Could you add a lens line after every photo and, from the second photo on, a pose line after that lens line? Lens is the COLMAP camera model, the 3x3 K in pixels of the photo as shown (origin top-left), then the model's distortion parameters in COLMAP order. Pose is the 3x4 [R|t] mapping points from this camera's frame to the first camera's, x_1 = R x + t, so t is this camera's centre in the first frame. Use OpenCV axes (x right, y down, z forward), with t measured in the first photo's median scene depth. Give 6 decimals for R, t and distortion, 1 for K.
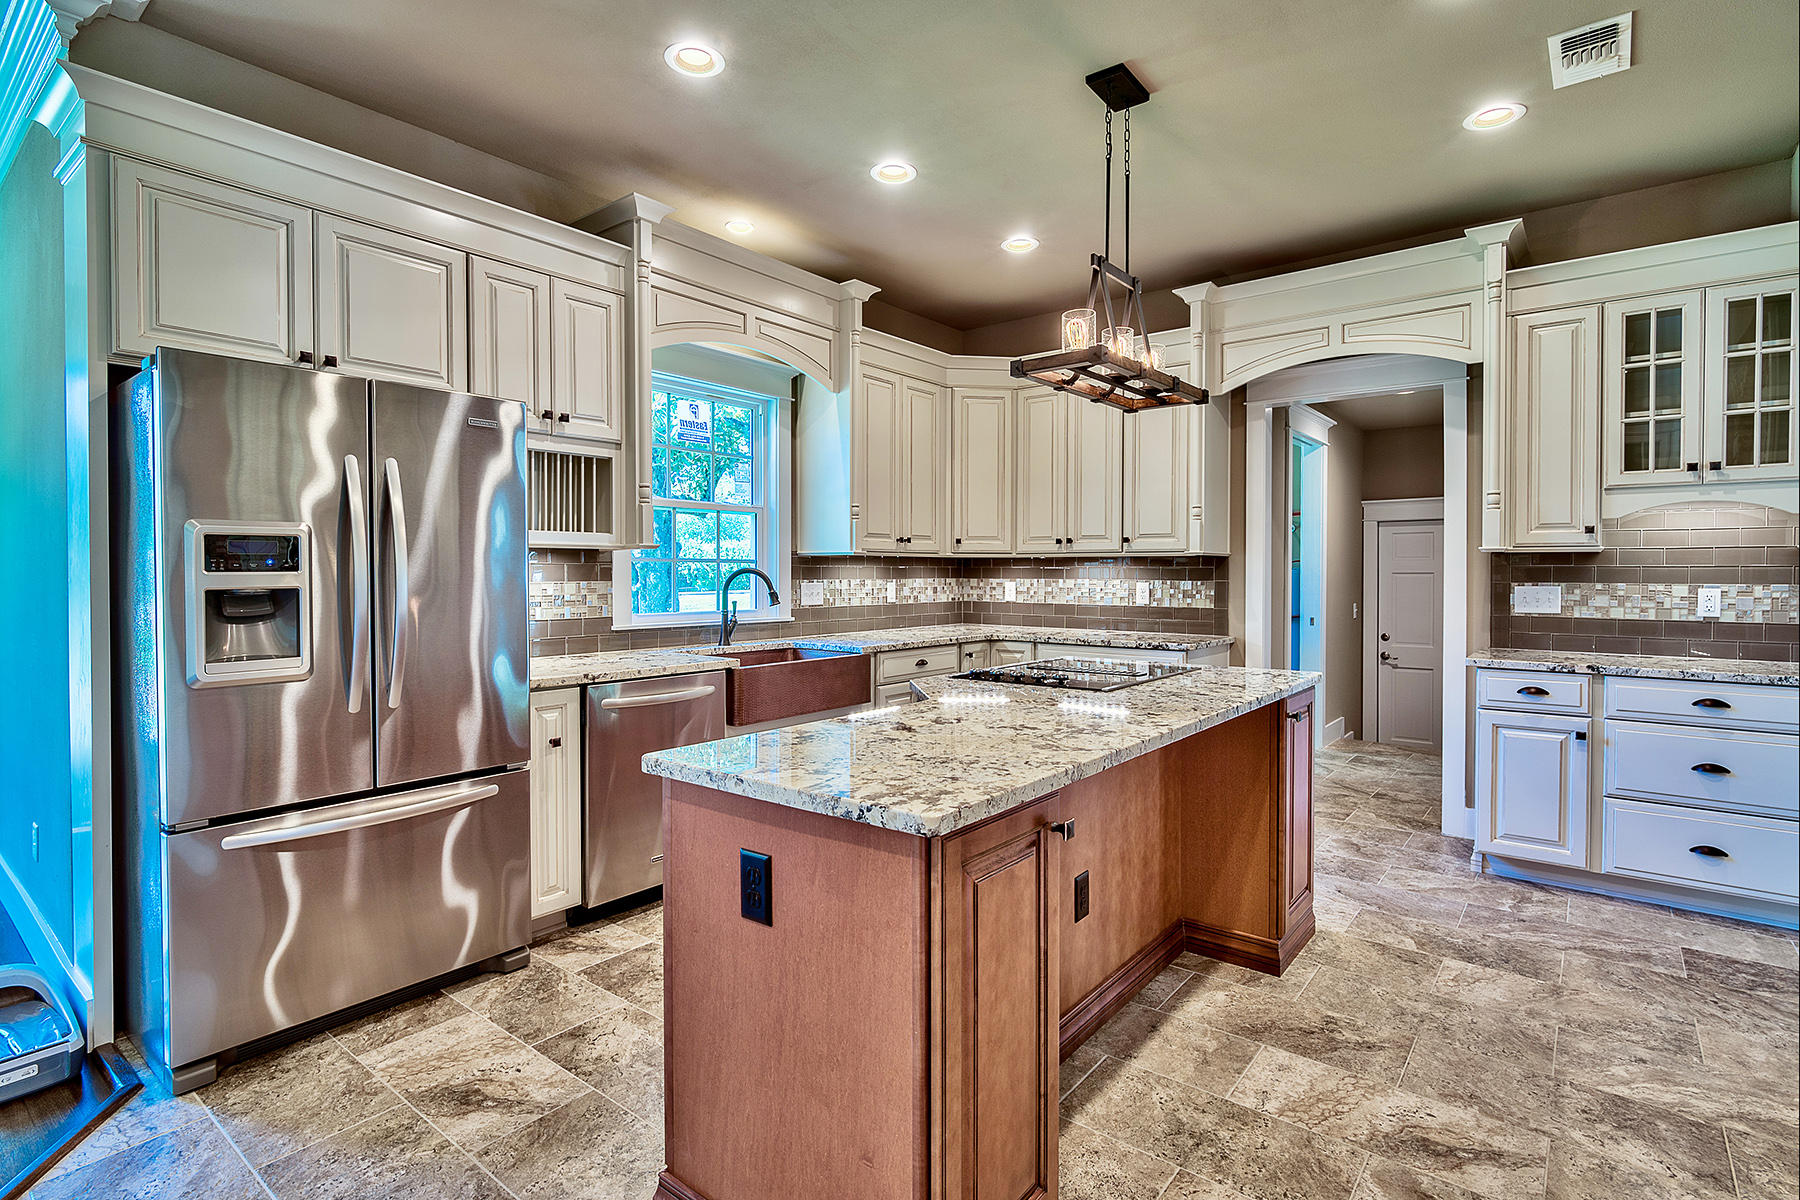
lens RADIAL K [[895.4, 0, 881.9], [0, 895.4, 586.0], [0, 0, 1]] dist [-0.003184, -0.000759]
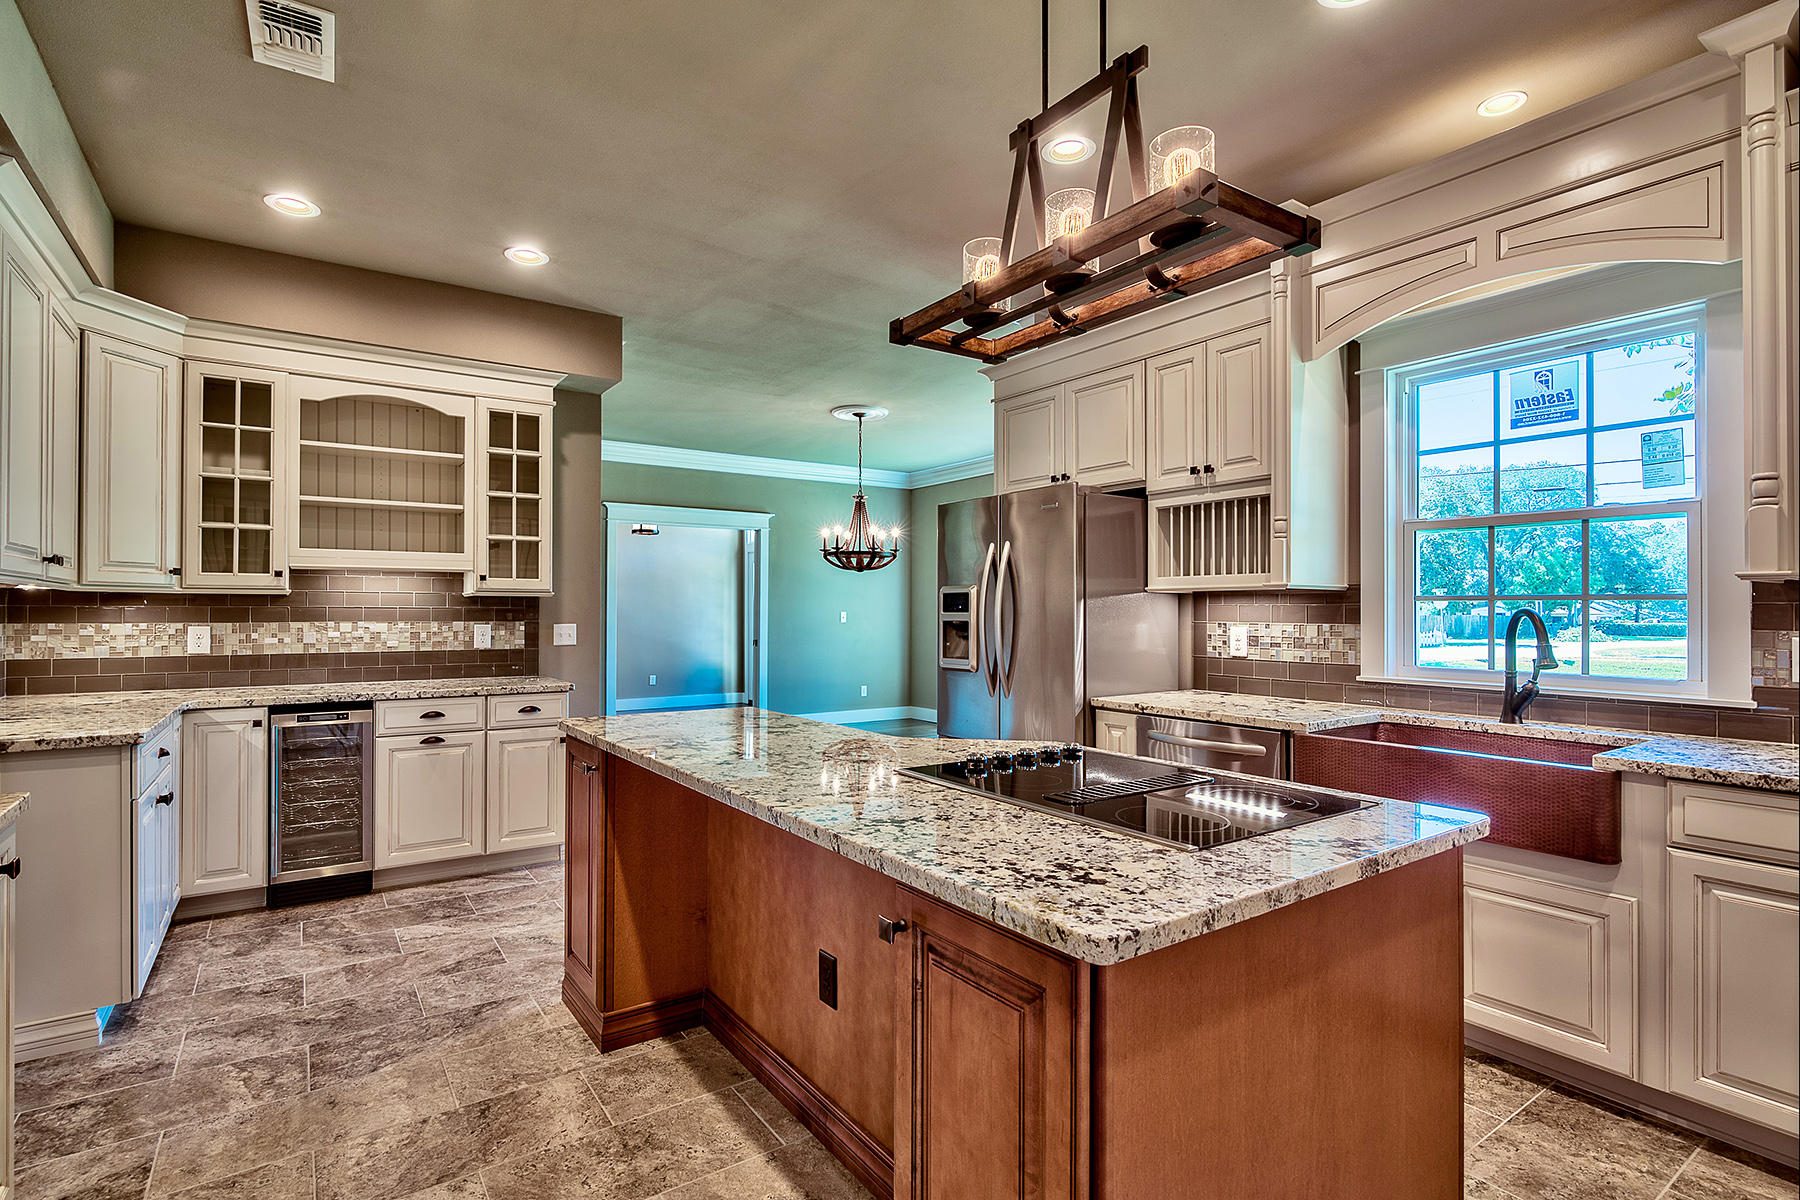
lens RADIAL K [[885.9, 0, 905.5], [0, 885.9, 605.1], [0, 0, 1]] dist [-0.003271, -0.000283]
pose [[-0.282469, -0.007316, -0.959249, 0.678335], [-0.017726, 0.999840, -0.002406, -0.014710], [0.959113, 0.016324, -0.282553, 0.853131]]
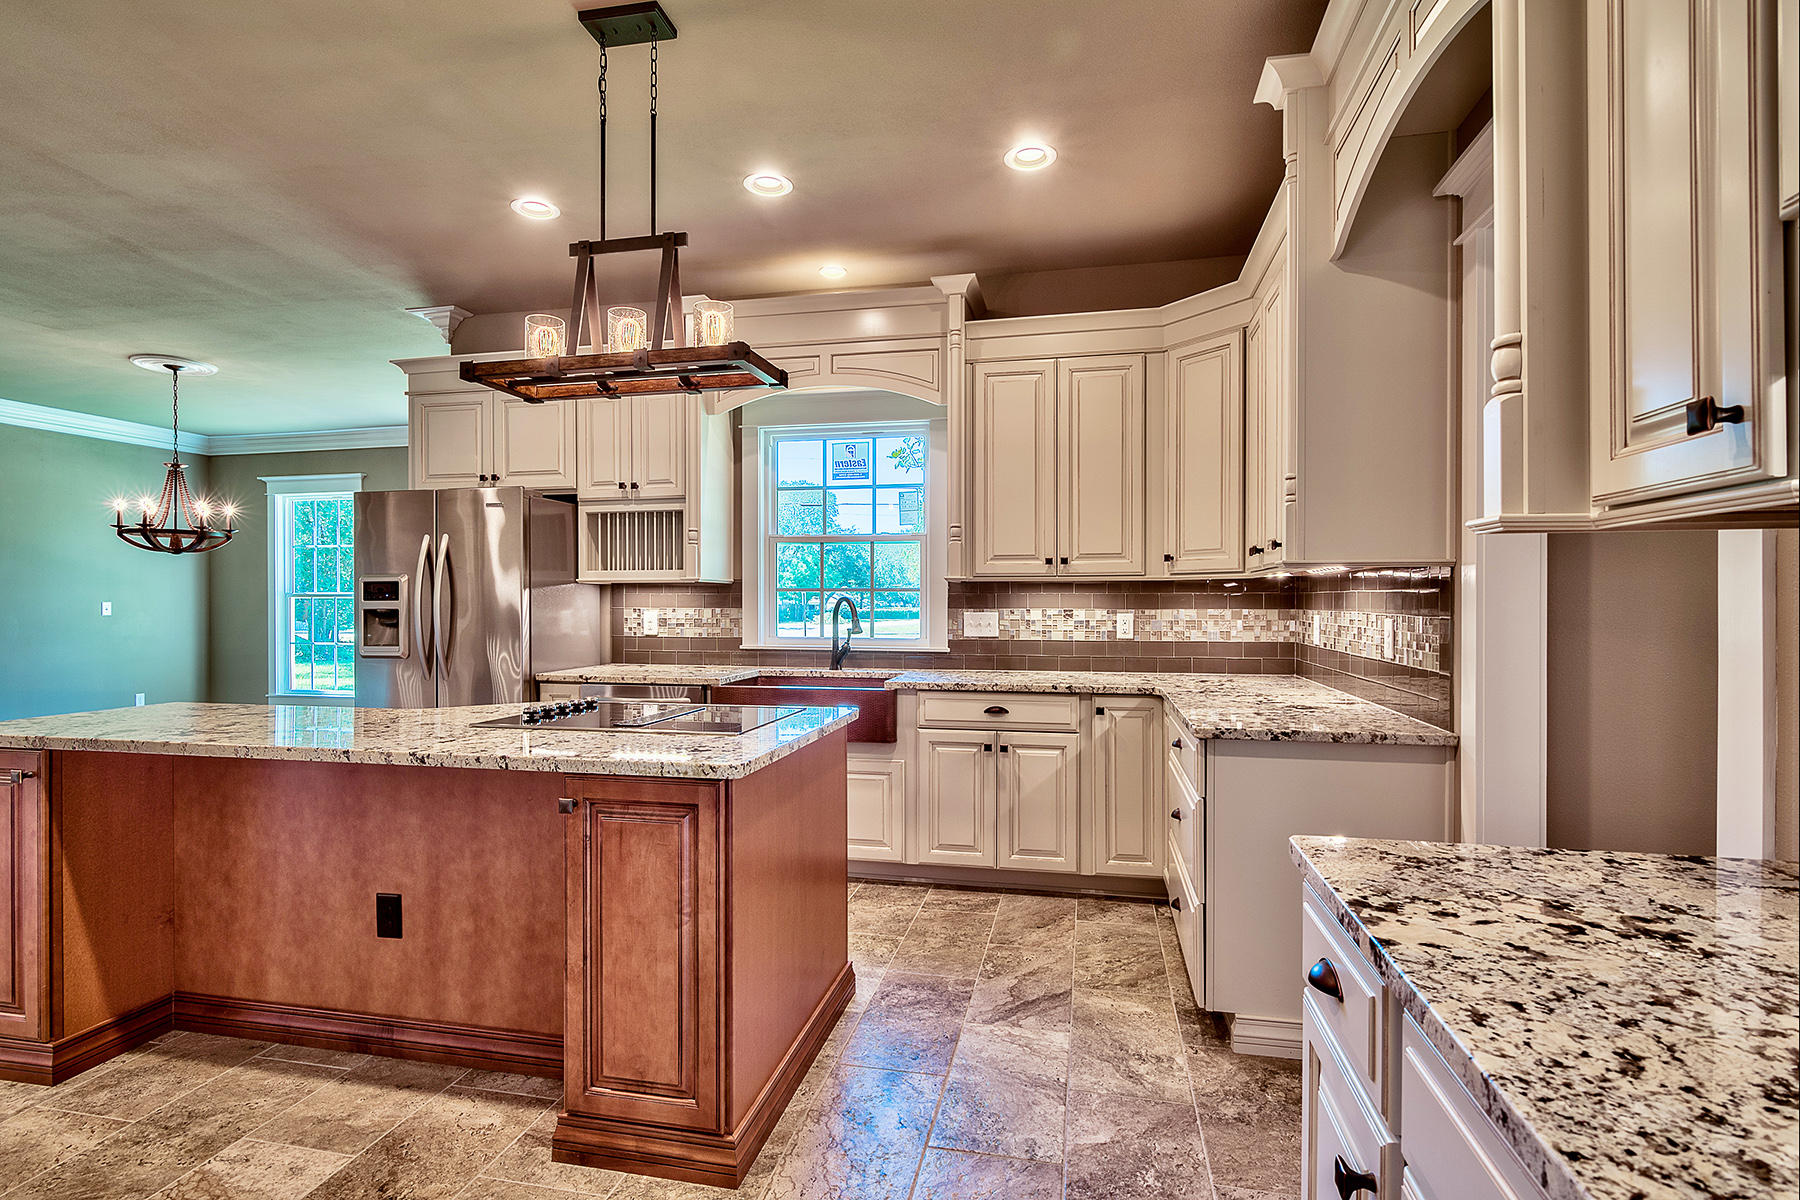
lens RADIAL K [[880.4, 0, 908.4], [0, 880.4, 606.4], [0, 0, 1]] dist [-0.000872, -0.000277]
pose [[0.445187, 0.004158, -0.895428, 0.901954], [-0.013453, 0.999907, -0.002045, -0.008777], [0.895337, 0.012957, 0.445201, 0.699882]]
